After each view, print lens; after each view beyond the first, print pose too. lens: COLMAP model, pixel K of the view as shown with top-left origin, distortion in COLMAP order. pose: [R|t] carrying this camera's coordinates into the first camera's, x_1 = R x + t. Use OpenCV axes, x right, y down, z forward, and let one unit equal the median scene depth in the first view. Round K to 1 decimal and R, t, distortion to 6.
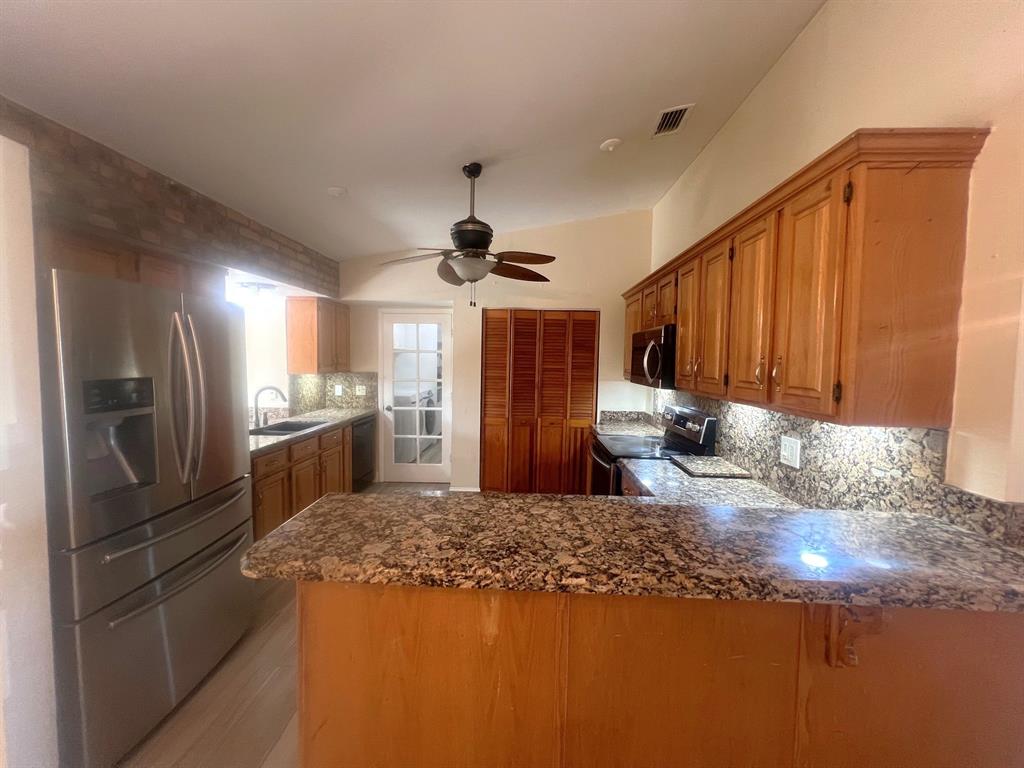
lens RADIAL K [[410.6, 0, 510.5], [0, 410.6, 385.0], [0, 0, 1]] dist [-0.004447, 0.001432]
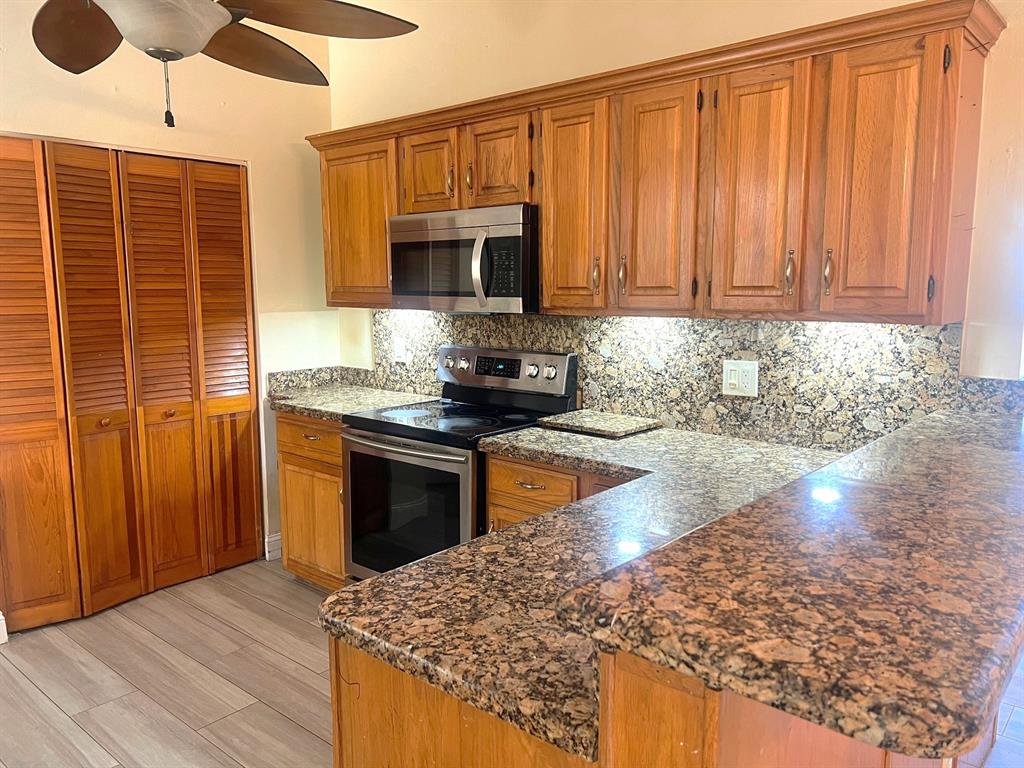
lens RADIAL K [[767.7, 0, 510.7], [0, 767.7, 391.5], [0, 0, 1]] dist [0.036641, -0.022657]
pose [[0.626202, -0.131110, 0.768558, -0.697133], [0.065472, 0.991120, 0.115732, -0.009111], [-0.776907, -0.022153, 0.629226, 0.407828]]
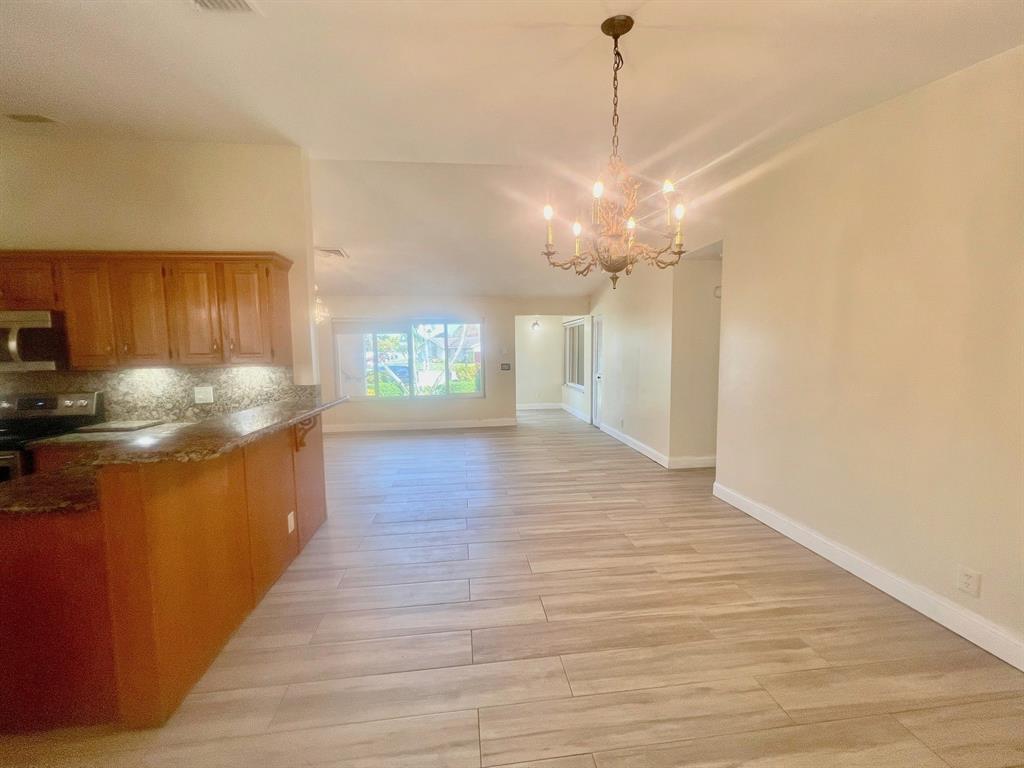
lens RADIAL K [[410.6, 0, 508.0], [0, 410.6, 382.2], [0, 0, 1]] dist [-0.004447, 0.001432]
pose [[-0.157833, -0.093403, 0.983038, -1.174711], [0.074656, 0.991538, 0.106197, 0.021851], [-0.984640, 0.090151, -0.149524, -0.004905]]
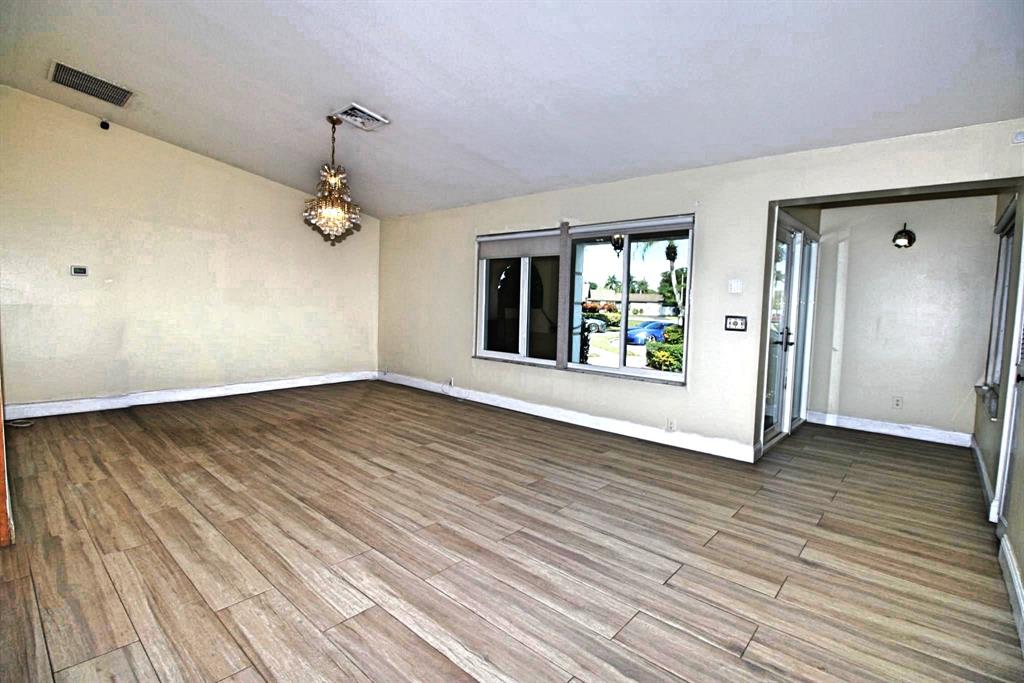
lens RADIAL K [[480.0, 0, 519.5], [0, 480.0, 334.2], [0, 0, 1]] dist [-0.007256, -0.005261]
pose [[0.626689, -0.051608, 0.777558, 0.631250], [0.034280, 0.998664, 0.038655, 0.235344], [-0.778515, 0.002430, 0.627621, -1.153414]]
